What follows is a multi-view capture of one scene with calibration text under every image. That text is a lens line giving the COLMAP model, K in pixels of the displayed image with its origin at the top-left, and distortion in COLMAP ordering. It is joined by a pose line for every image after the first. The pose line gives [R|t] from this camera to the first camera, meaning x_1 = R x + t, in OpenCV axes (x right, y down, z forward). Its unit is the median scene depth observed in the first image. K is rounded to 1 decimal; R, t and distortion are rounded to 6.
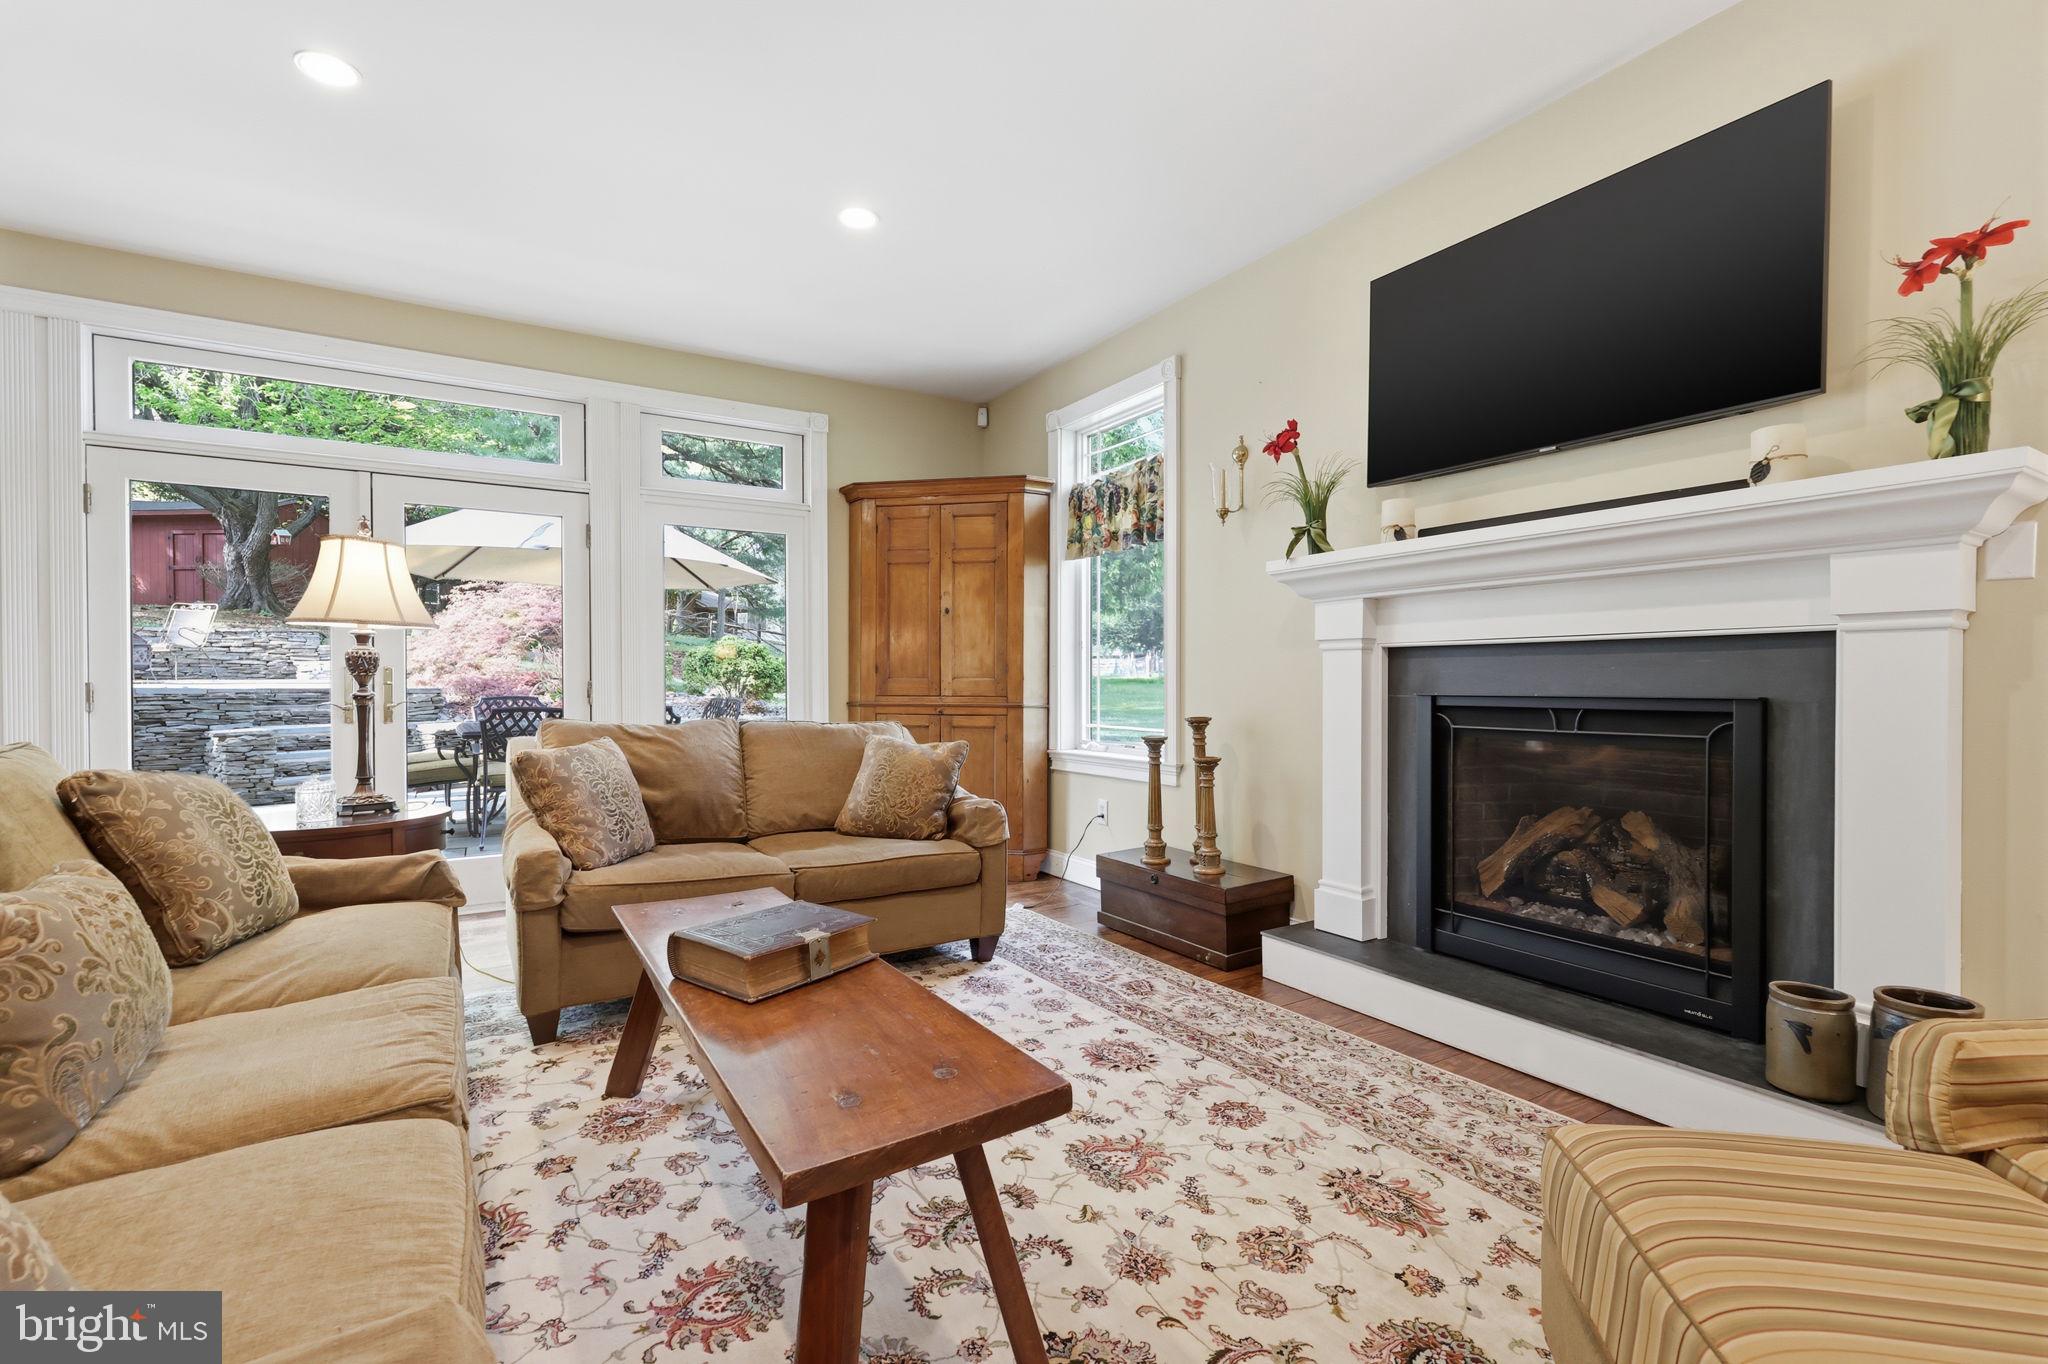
lens RADIAL K [[931.4, 0, 1022.6], [0, 931.4, 687.8], [0, 0, 1]] dist [0.002426, 0.000307]
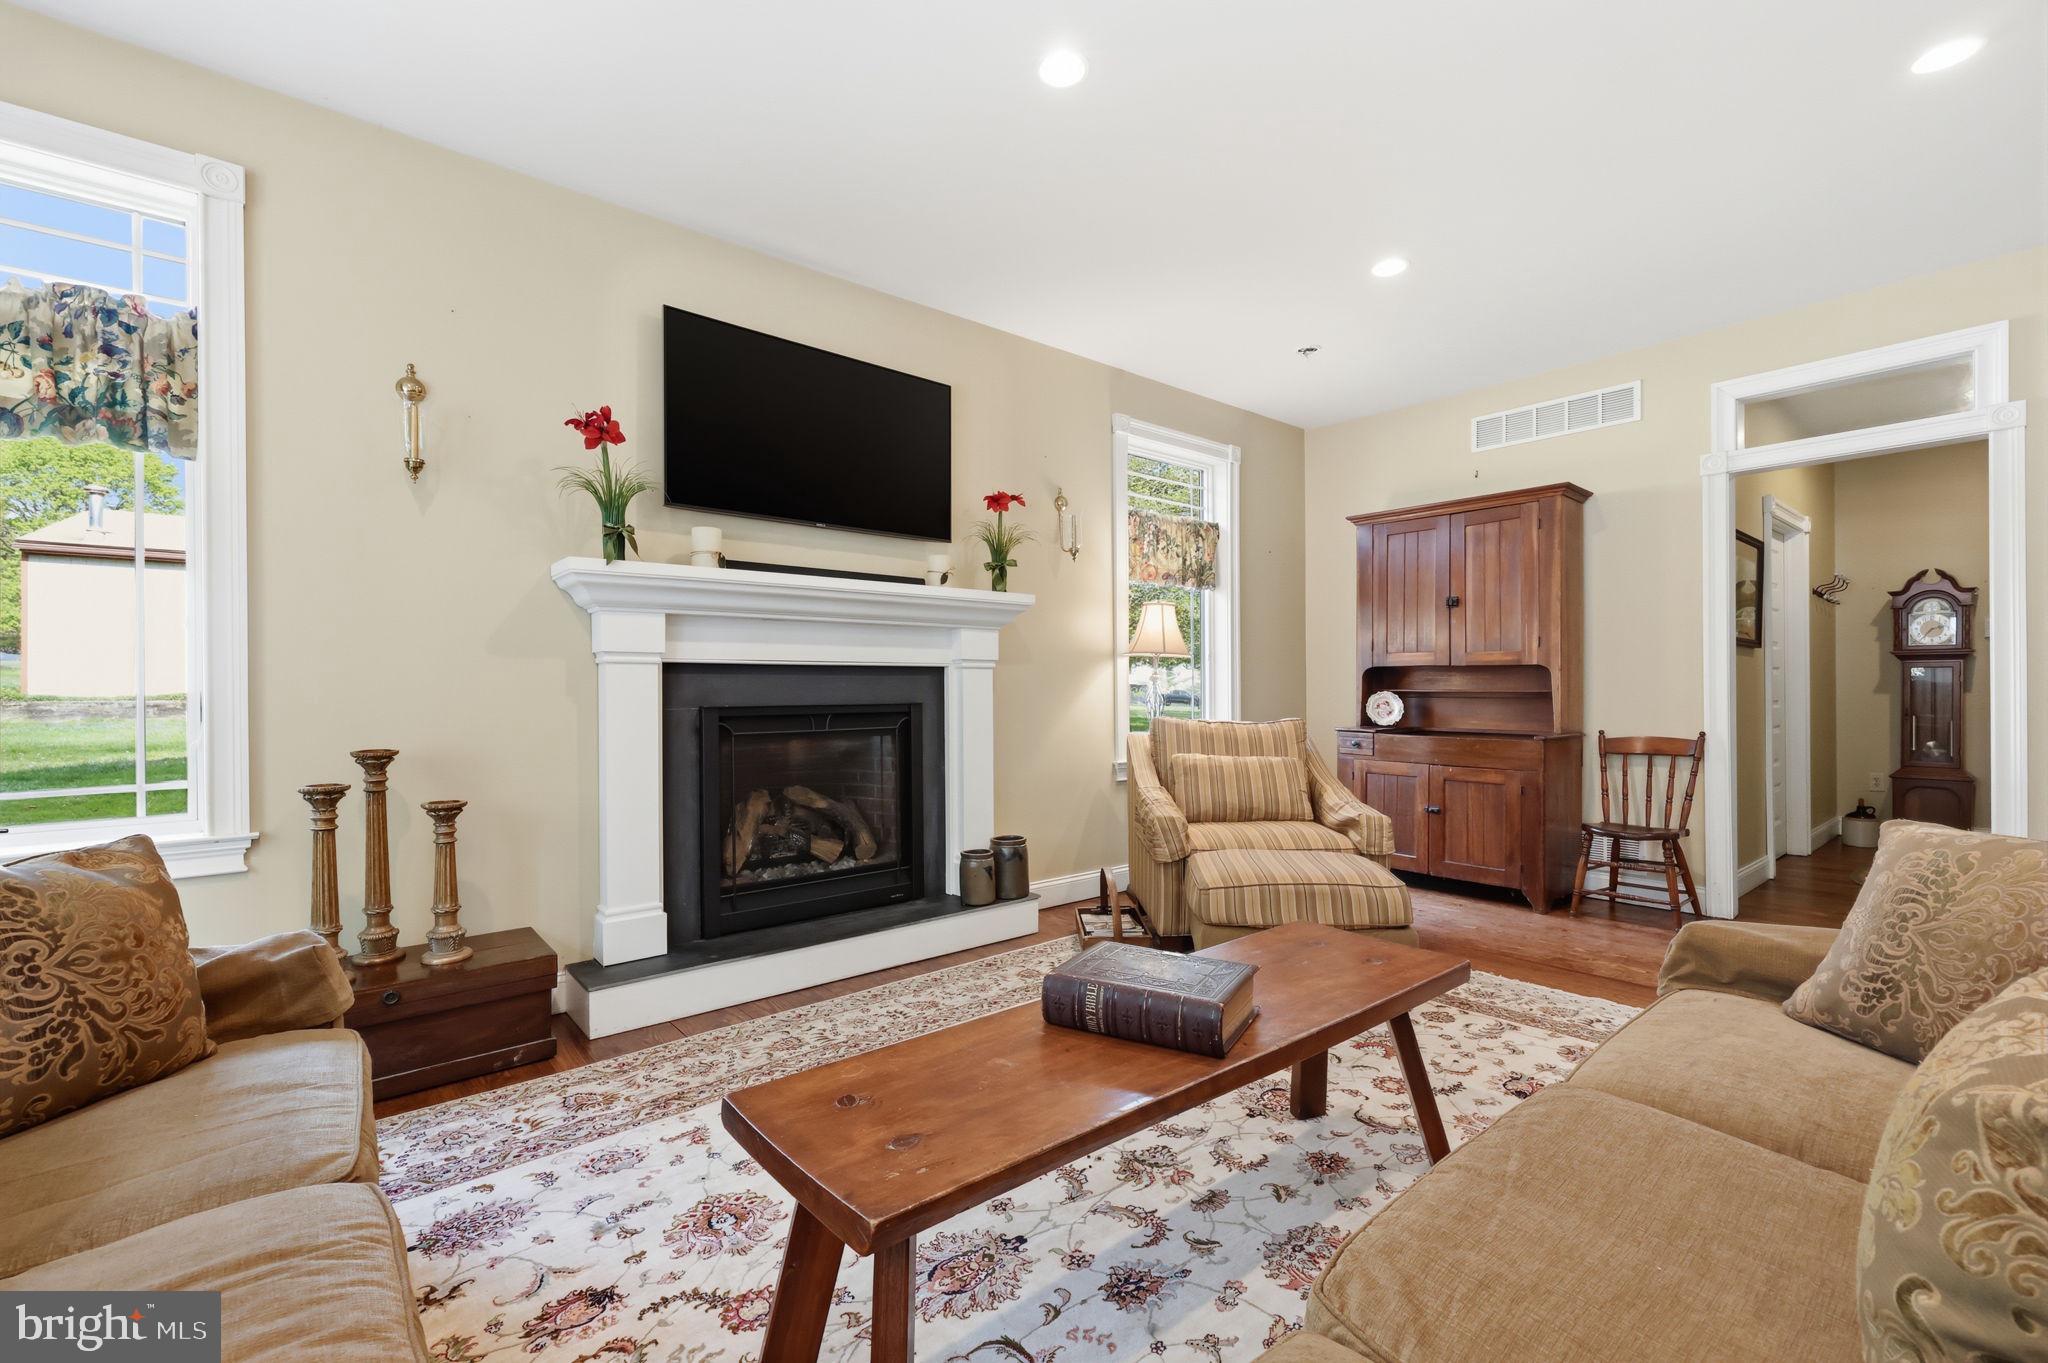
lens RADIAL K [[931.4, 0, 1014.9], [0, 931.4, 691.1], [0, 0, 1]] dist [0.002426, 0.000307]
pose [[-0.175067, 0.000421, 0.984556, -0.749586], [0.013588, 0.999906, 0.001988, -0.009851], [-0.984463, 0.013727, -0.175056, 0.864351]]
